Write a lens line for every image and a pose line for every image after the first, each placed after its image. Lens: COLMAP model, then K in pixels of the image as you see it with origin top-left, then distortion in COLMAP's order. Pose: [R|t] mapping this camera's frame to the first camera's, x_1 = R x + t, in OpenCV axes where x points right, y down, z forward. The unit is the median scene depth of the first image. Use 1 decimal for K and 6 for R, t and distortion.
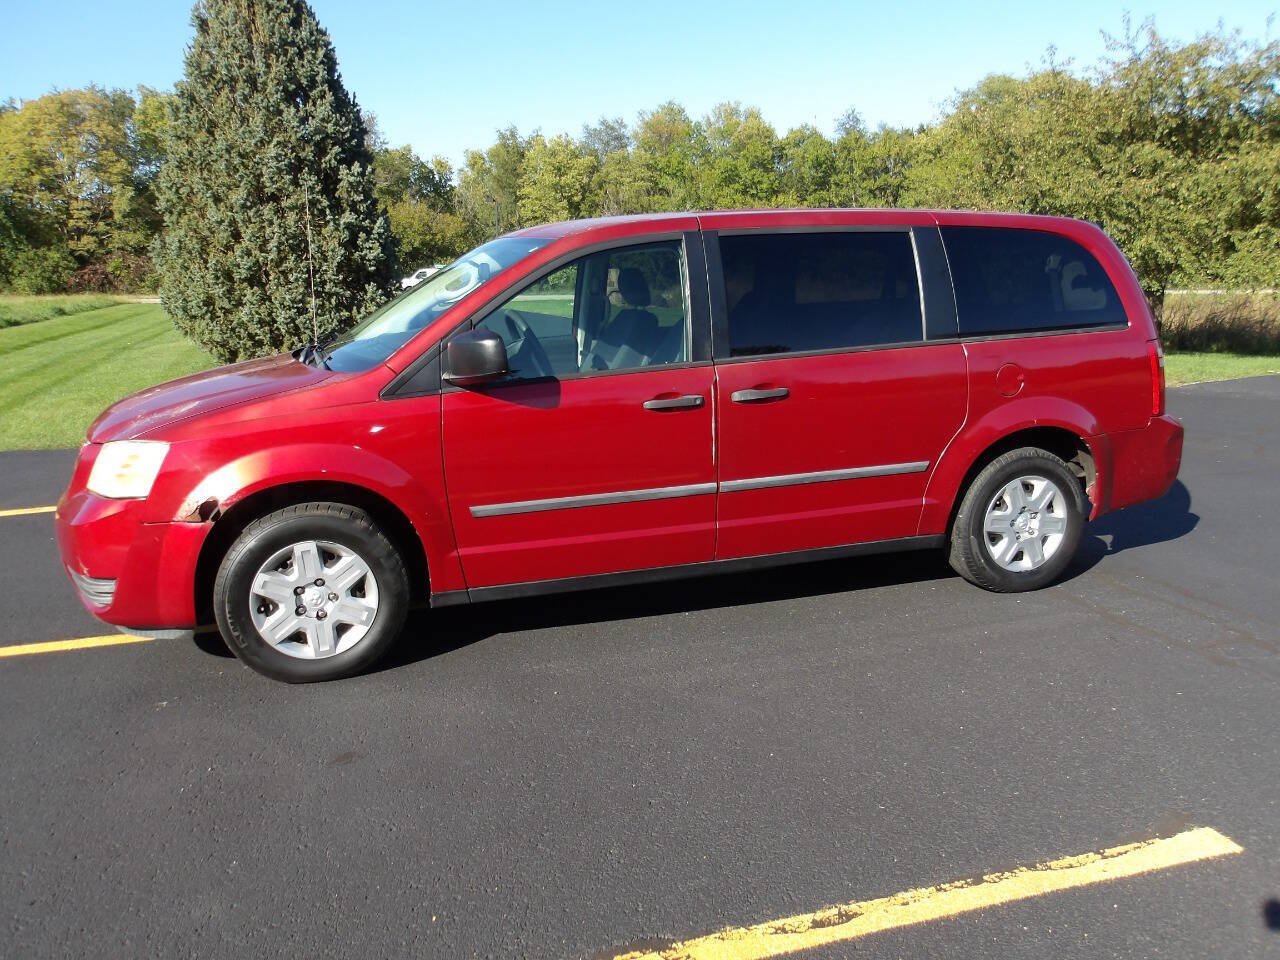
lens RADIAL K [[1058.1, 0, 636.2], [0, 1058.1, 480.1], [0, 0, 1]] dist [-0.001695, 0.007206]
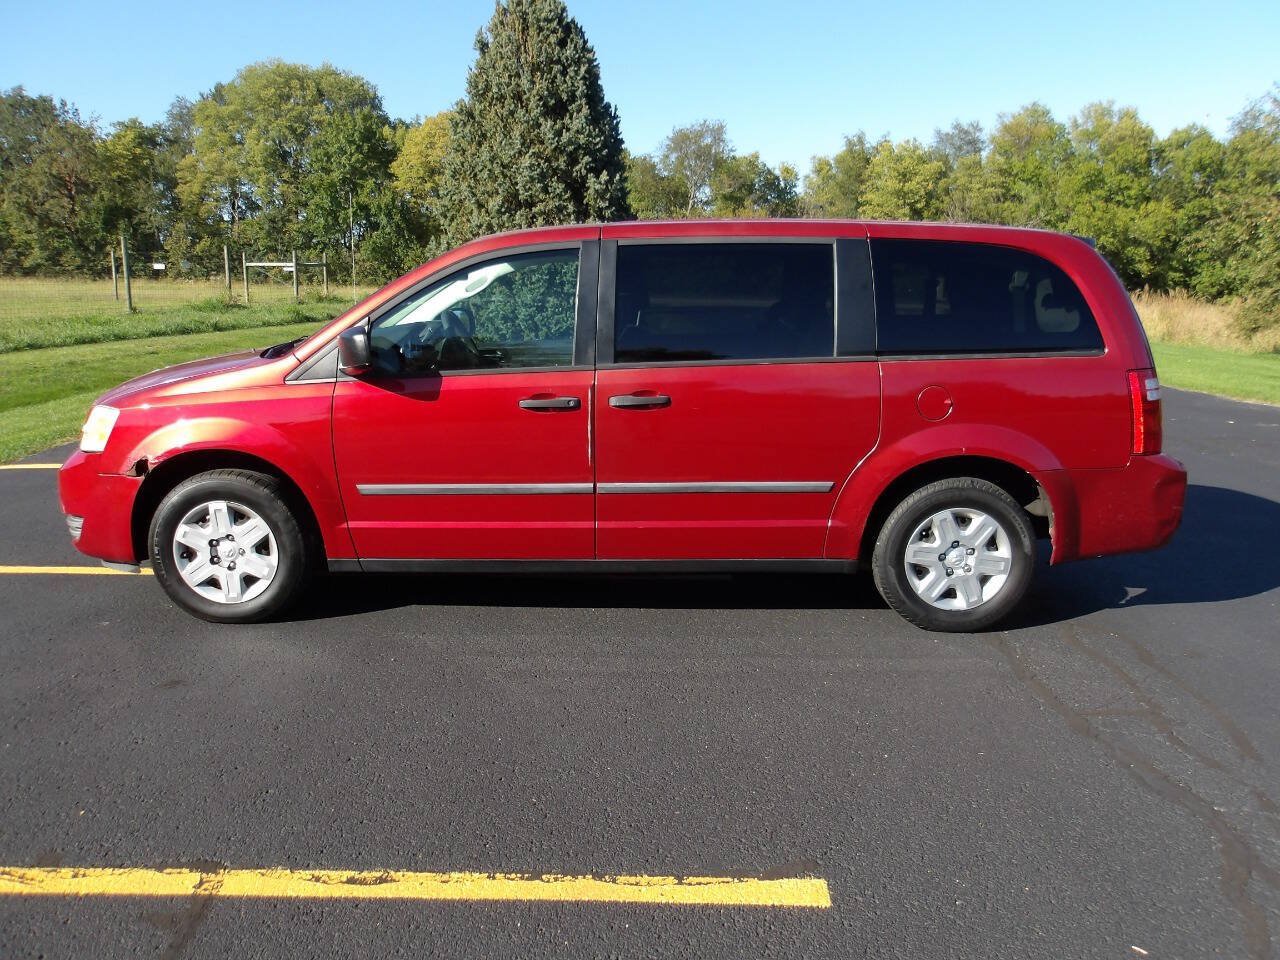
lens RADIAL K [[1058.1, 0, 635.1], [0, 1058.1, 480.7], [0, 0, 1]] dist [-0.001695, 0.007206]
pose [[0.946199, 0.084746, -0.312290, 0.381446], [-0.086274, 0.996231, 0.008949, -0.011456], [0.311872, 0.018475, 0.949945, 0.028098]]
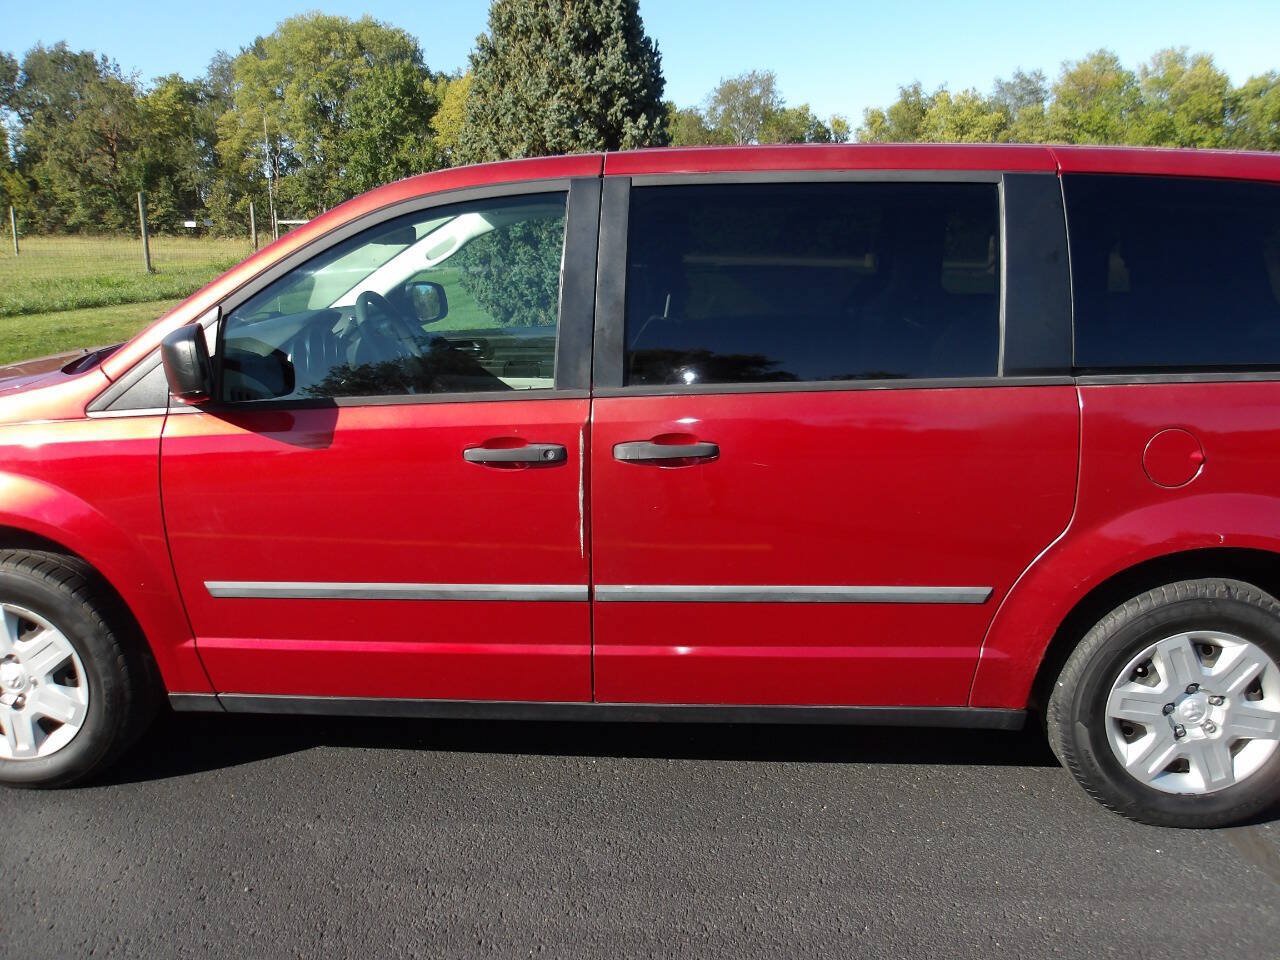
lens RADIAL K [[1058.1, 0, 637.3], [0, 1058.1, 478.0], [0, 0, 1]] dist [-0.001695, 0.007206]
pose [[0.932603, 0.103216, -0.345829, 0.271758], [-0.092120, 0.994570, 0.048417, -0.081504], [0.348949, -0.013296, 0.937047, 0.374331]]
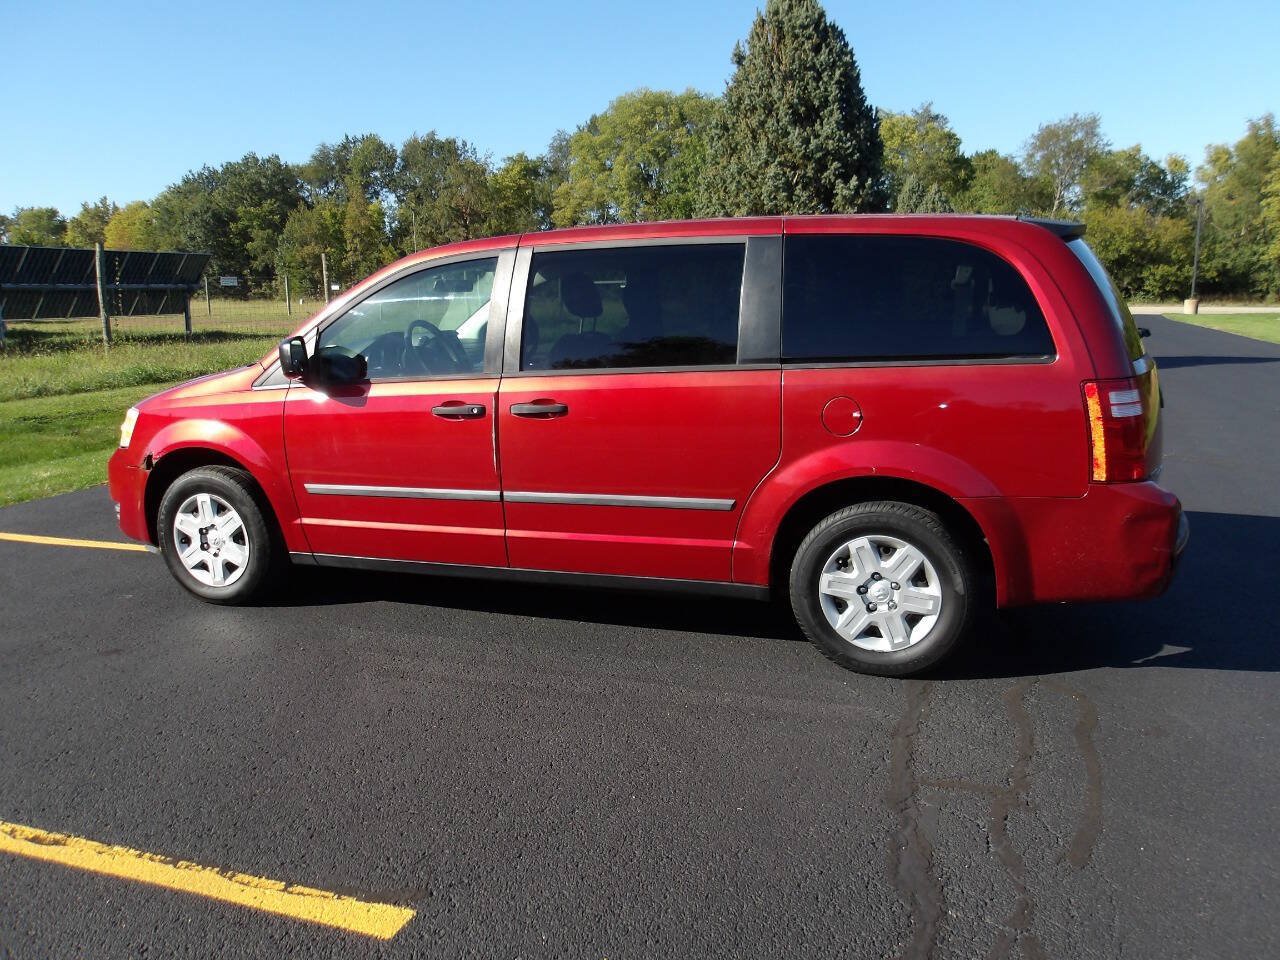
lens RADIAL K [[1058.1, 0, 633.9], [0, 1058.1, 478.8], [0, 0, 1]] dist [-0.001695, 0.007206]
pose [[0.785540, 0.112294, -0.608536, 0.702572], [-0.118169, 0.992522, 0.030611, -0.049691], [0.607423, 0.047864, 0.792936, 0.227895]]
